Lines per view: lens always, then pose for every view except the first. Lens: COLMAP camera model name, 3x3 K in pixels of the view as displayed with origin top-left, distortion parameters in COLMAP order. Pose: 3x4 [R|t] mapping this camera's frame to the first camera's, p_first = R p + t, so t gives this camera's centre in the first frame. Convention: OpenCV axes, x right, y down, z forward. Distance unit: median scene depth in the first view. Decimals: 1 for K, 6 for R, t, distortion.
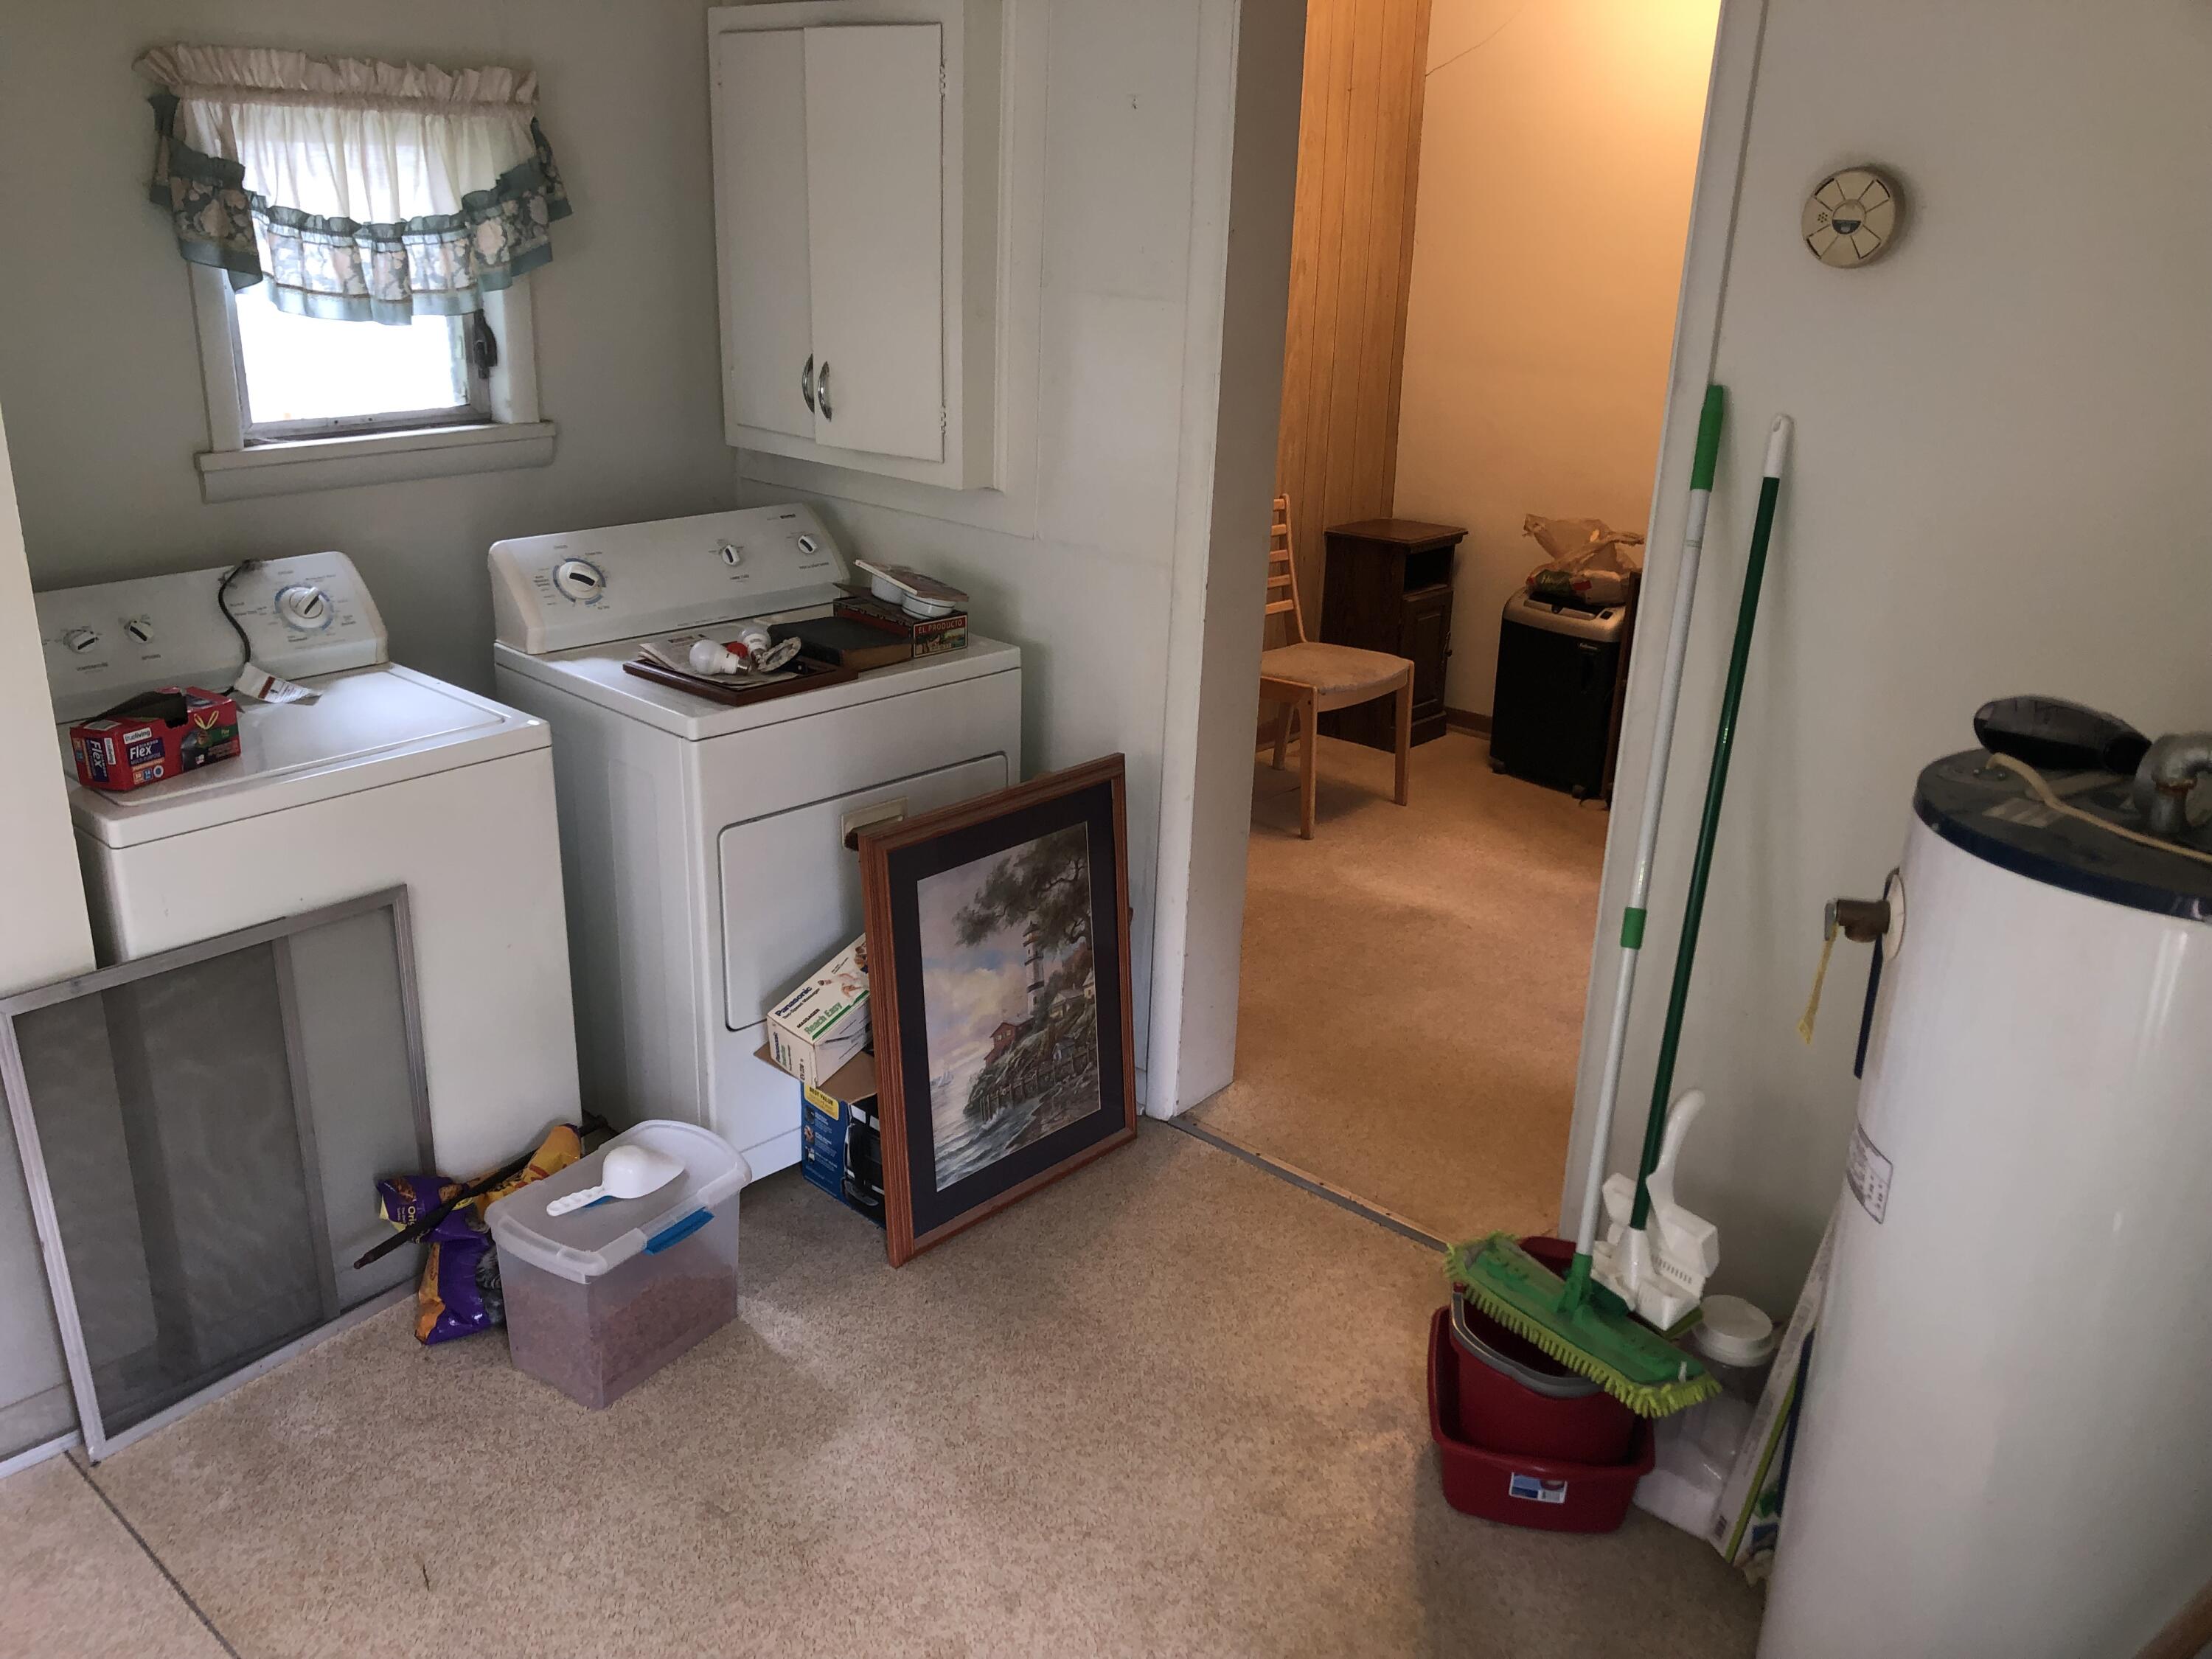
lens RADIAL K [[1805.9, 0, 1060.1], [0, 1805.9, 822.7], [0, 0, 1]] dist [0.046939, 0.000678]
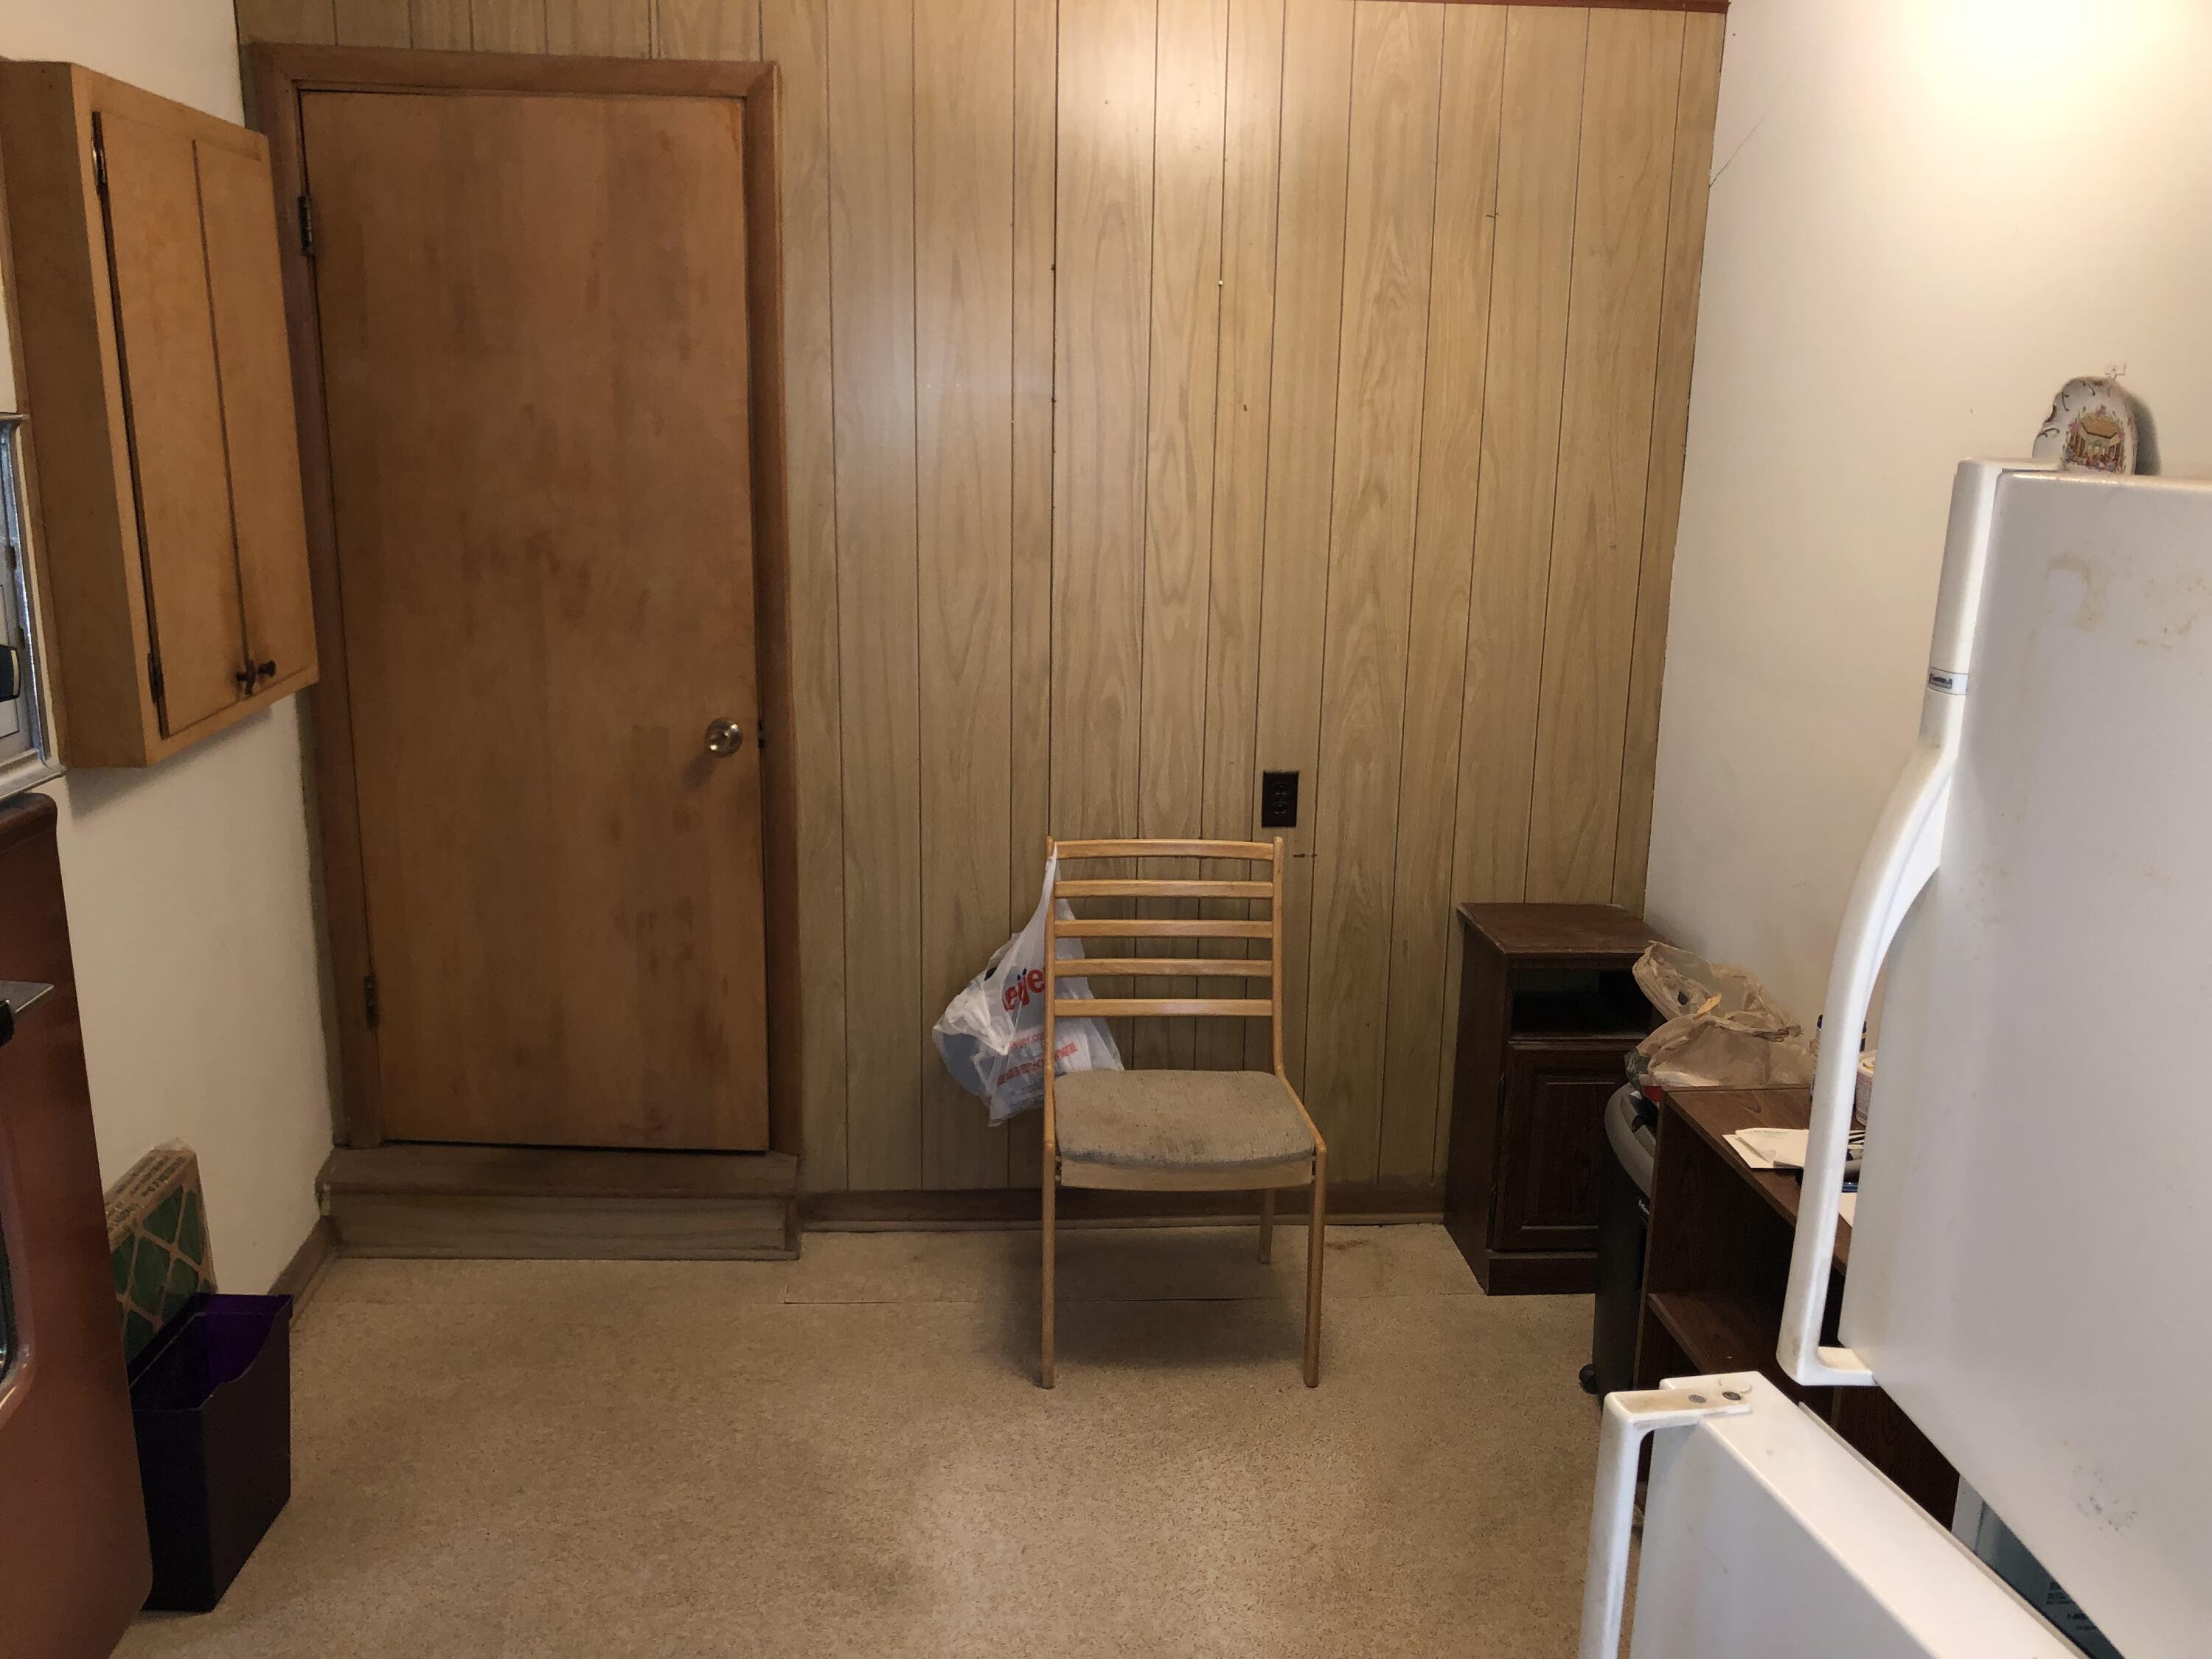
lens RADIAL K [[1852.4, 0, 1103.8], [0, 1852.4, 847.9], [0, 0, 1]] dist [0.133331, -0.285490]
pose [[0.743122, 0.156131, -0.650686, 0.499675], [-0.224445, 0.974226, -0.022565, -0.147978], [0.630392, 0.162811, 0.759011, 0.463065]]
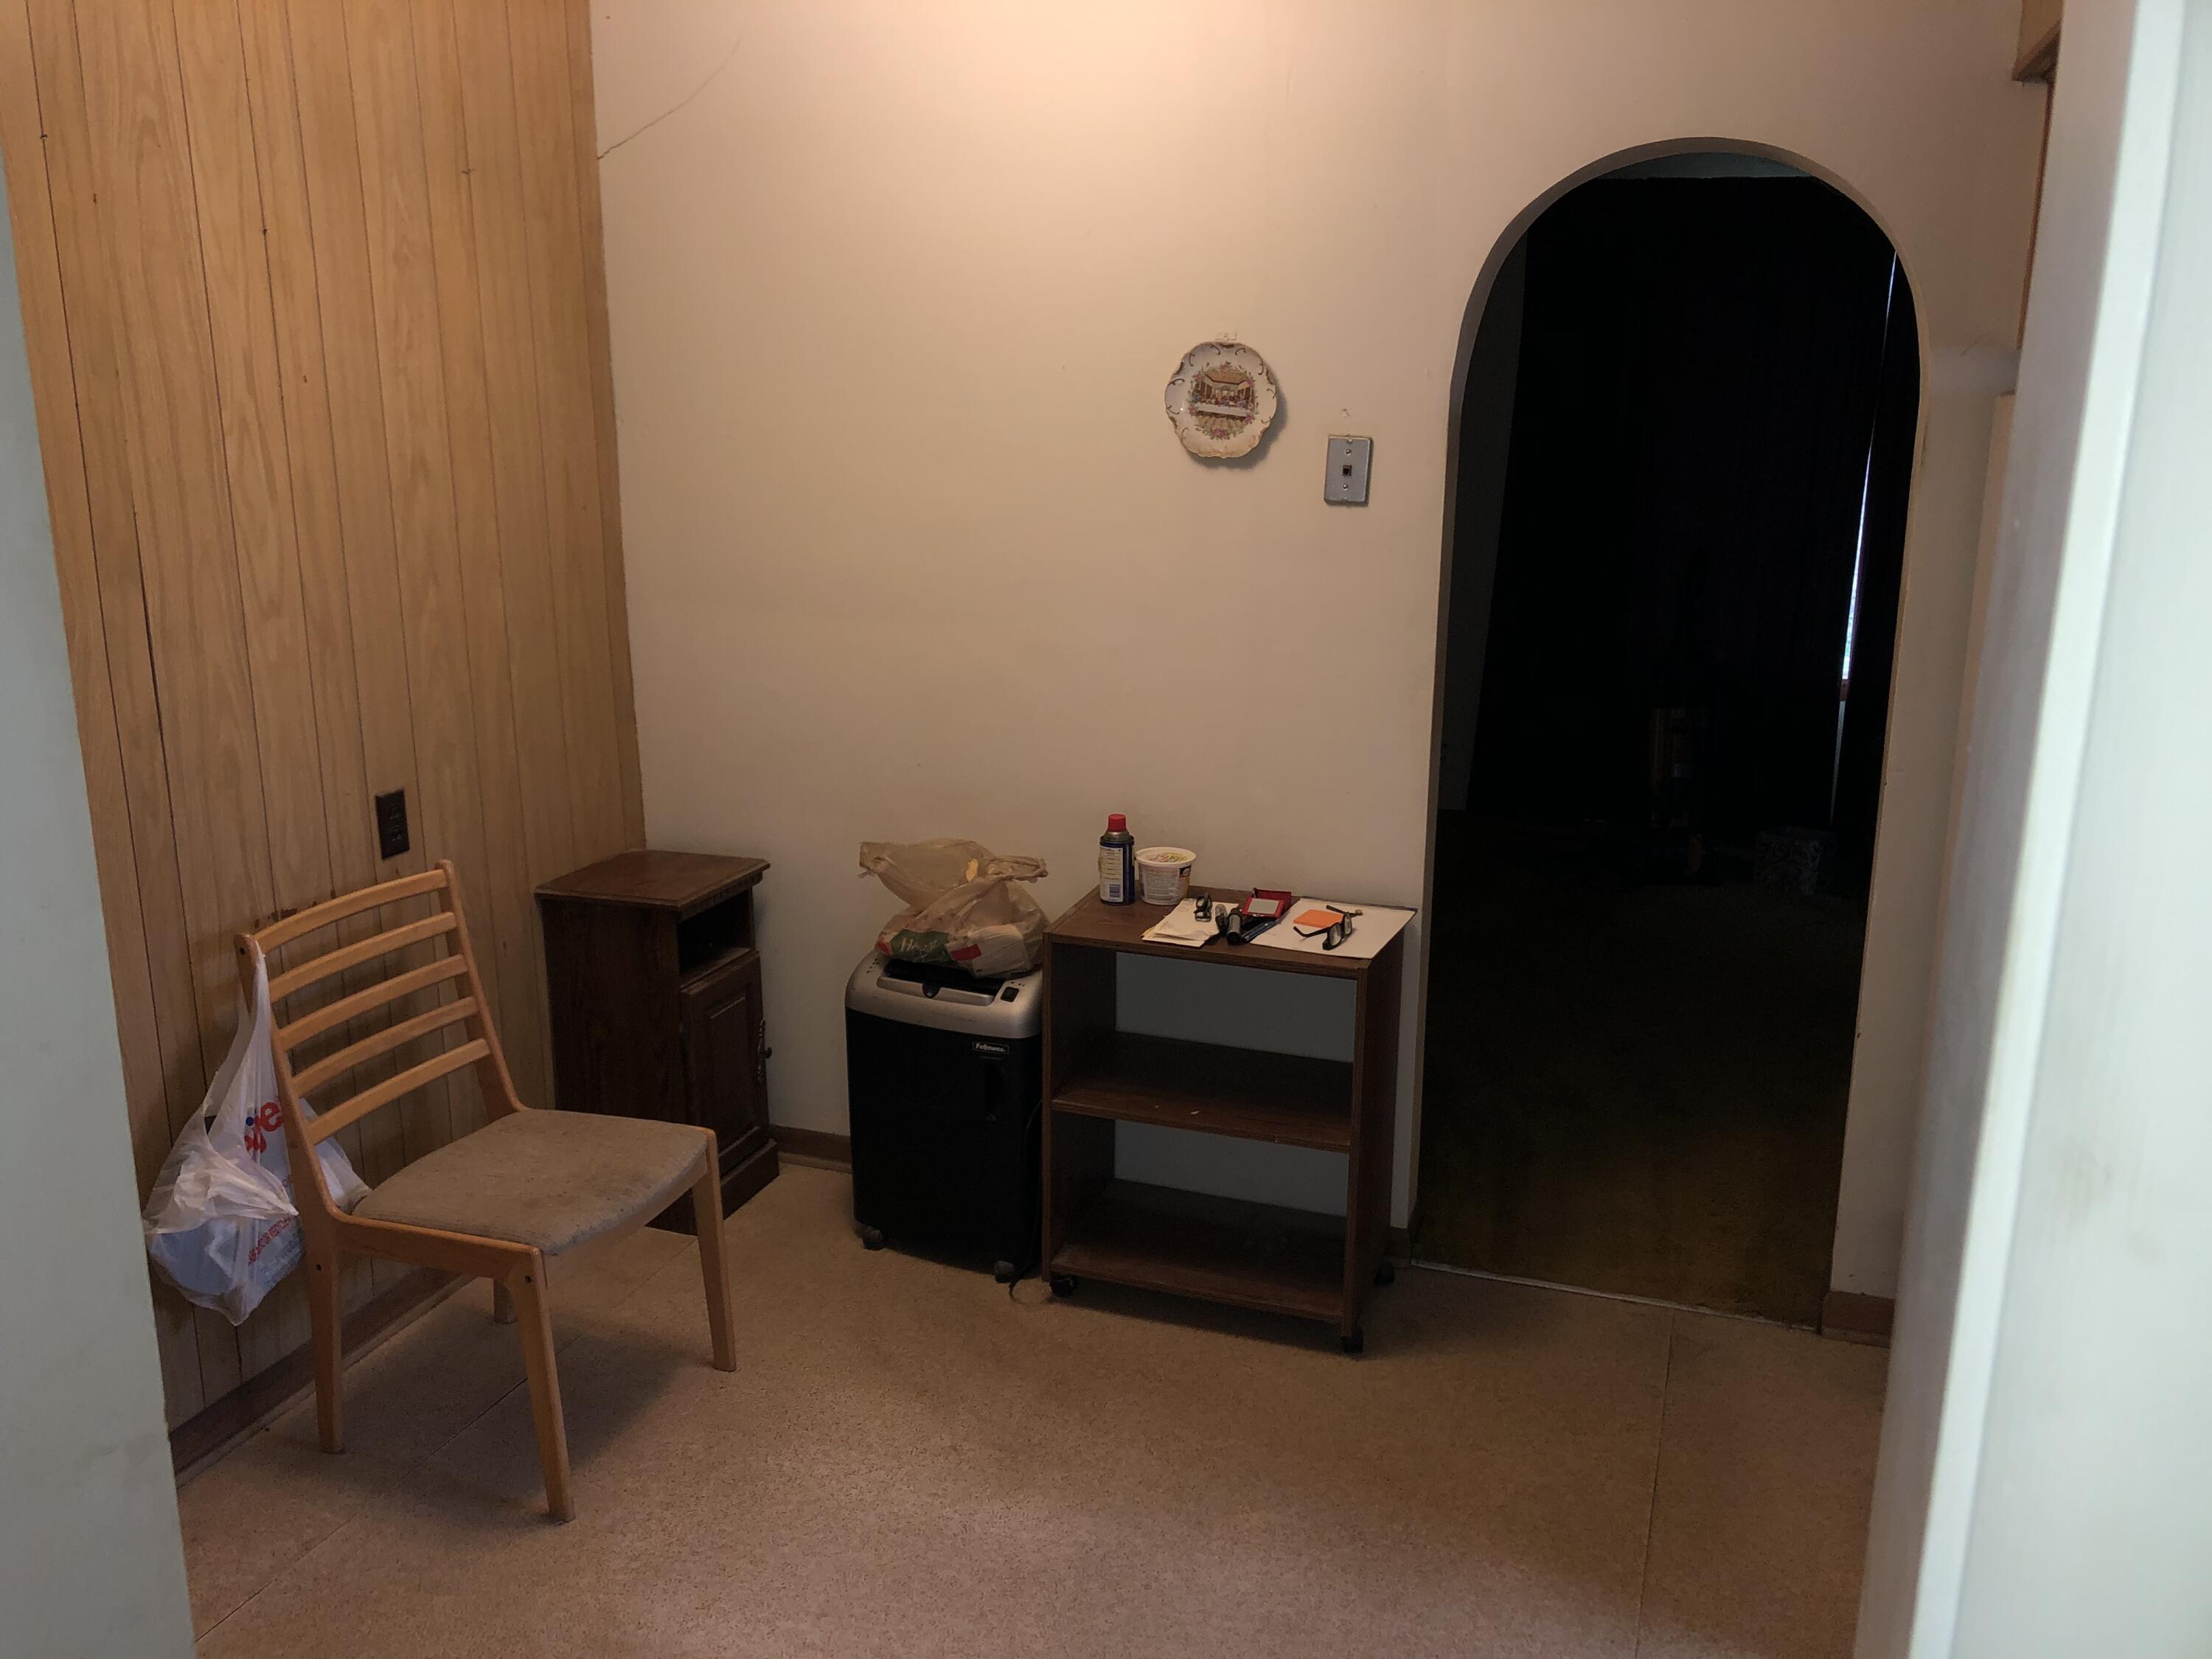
lens RADIAL K [[1838.1, 0, 1106.0], [0, 1838.1, 829.5], [0, 0, 1]] dist [-0.002476, 0.002287]
pose [[0.910949, -0.115355, 0.396061, 0.085523], [0.148589, 0.987414, -0.054169, -0.128313], [-0.384828, 0.108196, 0.916625, 0.393207]]
